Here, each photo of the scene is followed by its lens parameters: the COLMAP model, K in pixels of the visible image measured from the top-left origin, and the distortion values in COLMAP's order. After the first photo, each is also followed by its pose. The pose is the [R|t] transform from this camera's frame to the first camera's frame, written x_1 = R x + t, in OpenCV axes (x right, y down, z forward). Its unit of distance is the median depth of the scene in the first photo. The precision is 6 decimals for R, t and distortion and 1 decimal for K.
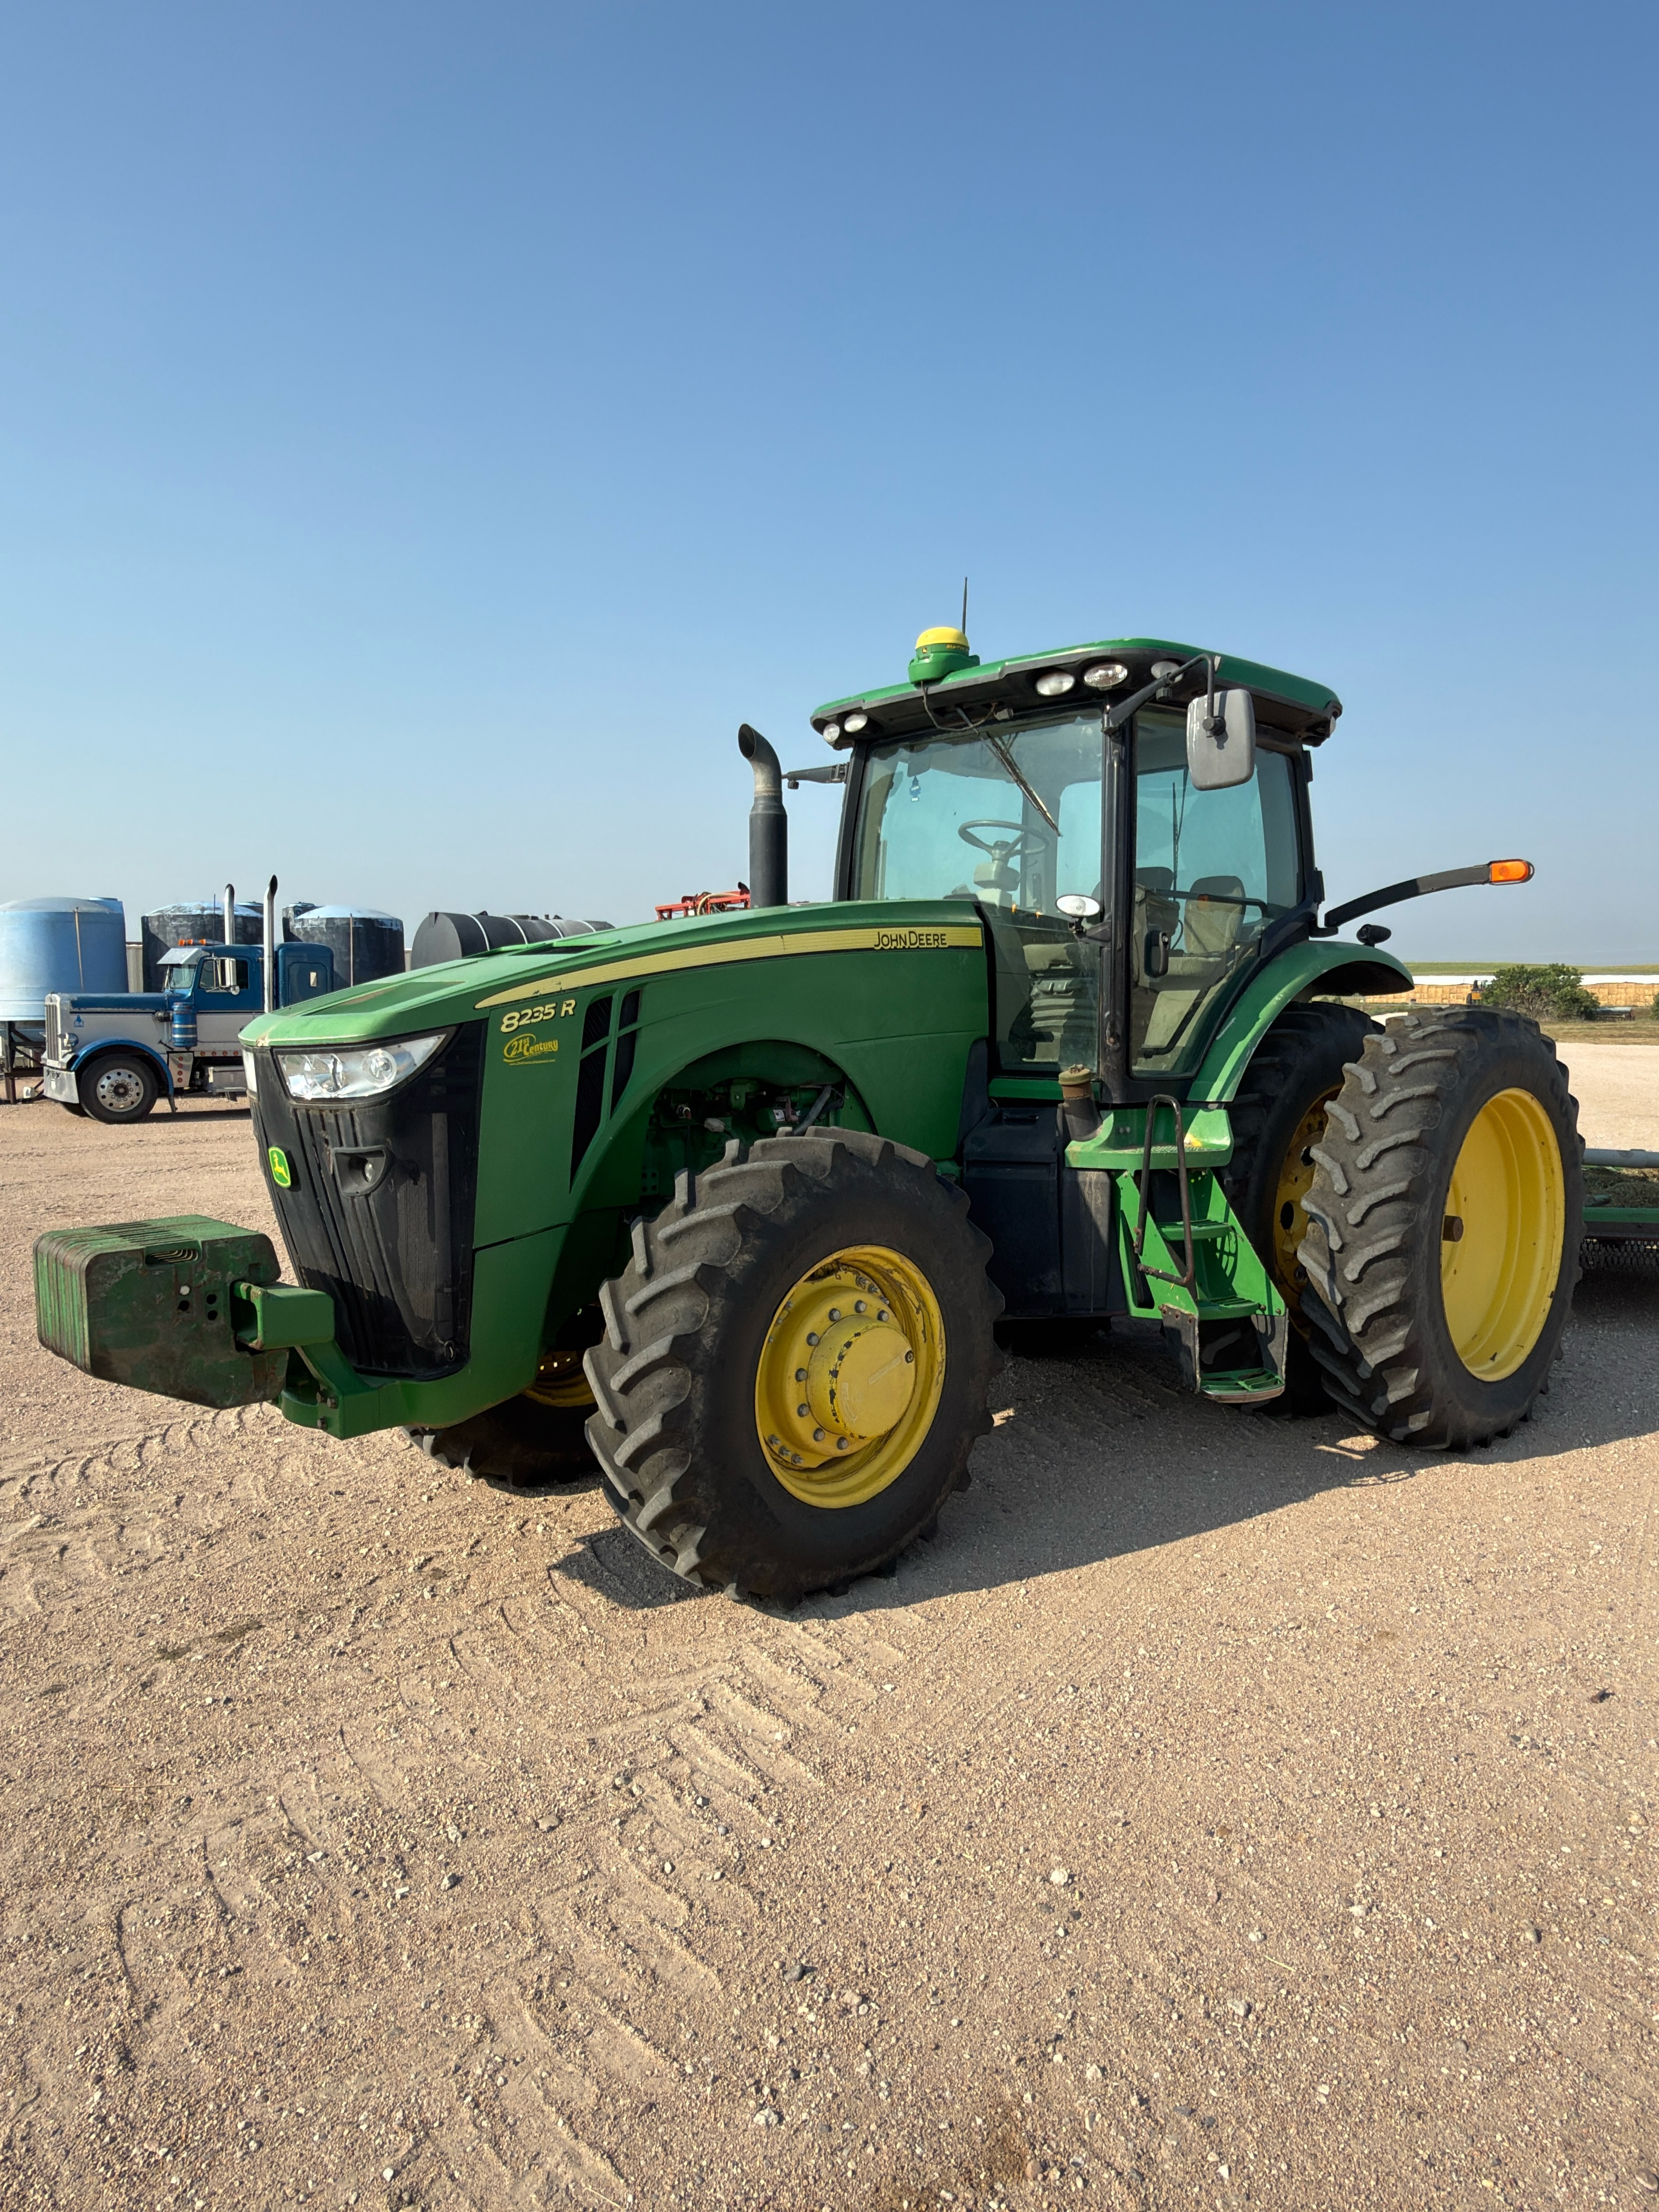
lens RADIAL K [[1454.0, 0, 829.5], [0, 1454.0, 1106.0], [0, 0, 1]] dist [-0.006120, -0.001730]
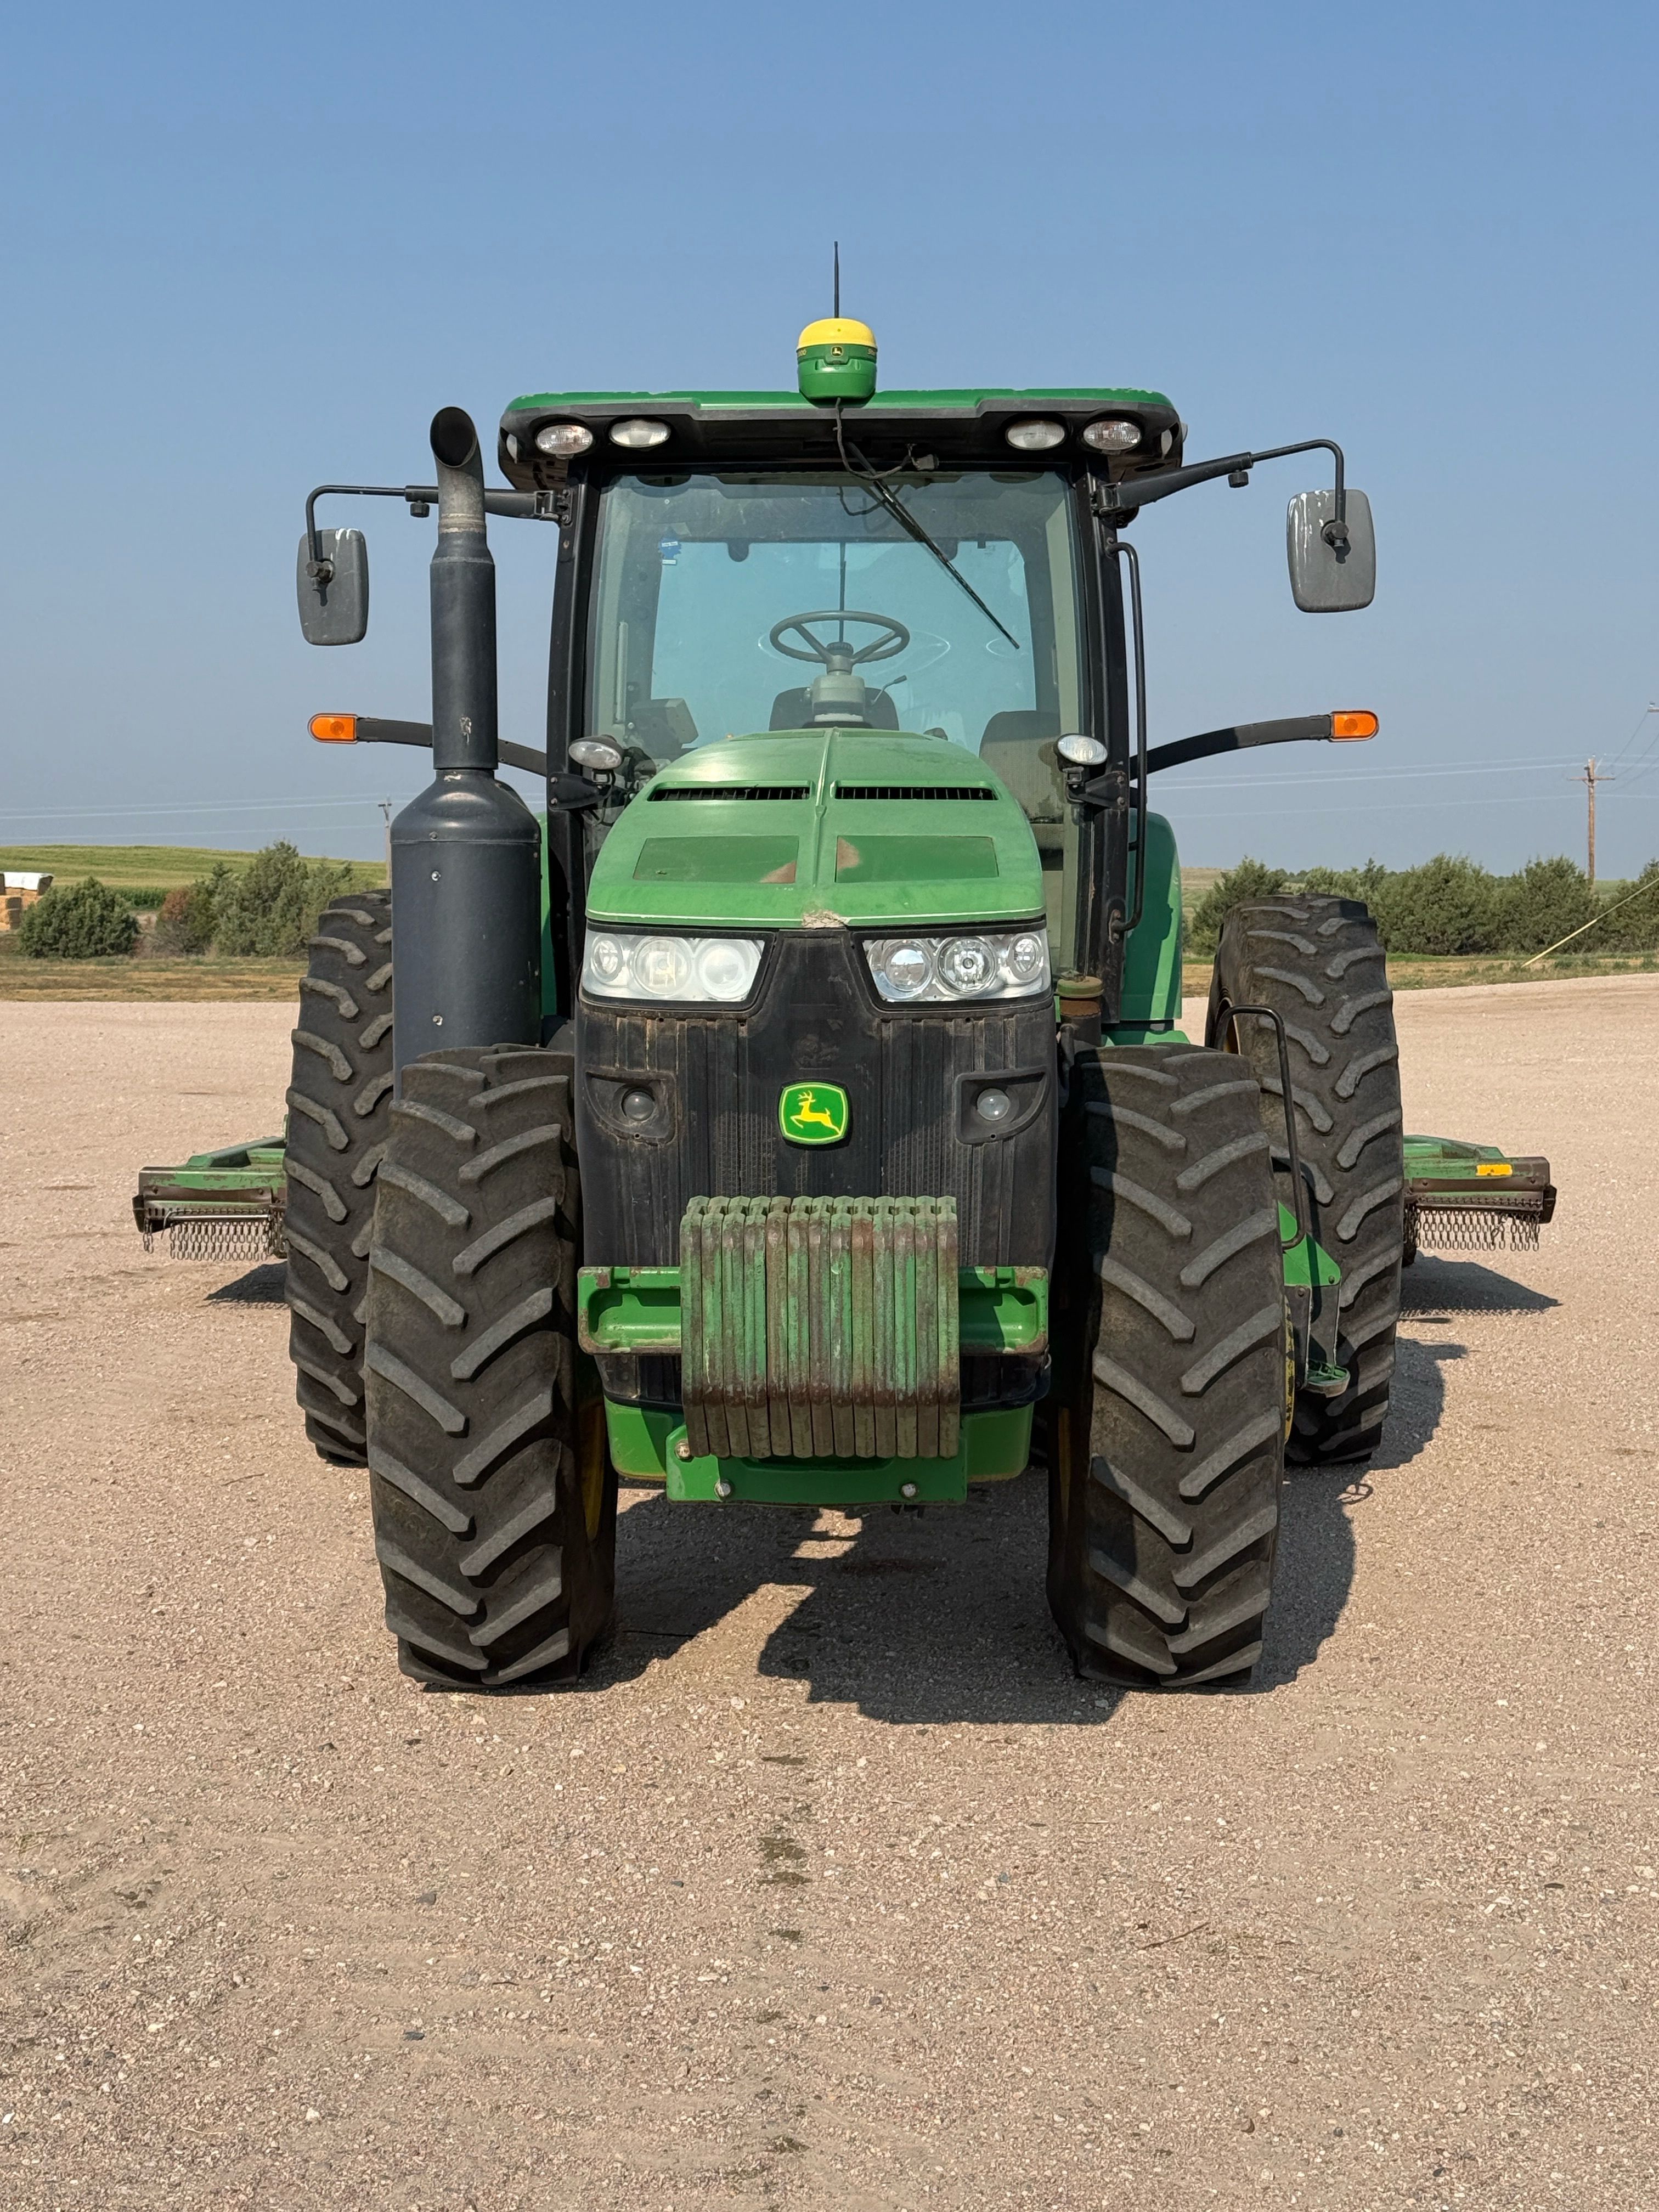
lens RADIAL K [[3110.2, 0, 829.5], [0, 3110.2, 1106.0], [0, 0, 1]] dist [0.005487, 0.008165]
pose [[0.701911, -0.040288, 0.711124, -1.010026], [0.050463, 0.998703, 0.006771, 0.021733], [-0.710474, 0.031132, 0.703034, 0.012267]]
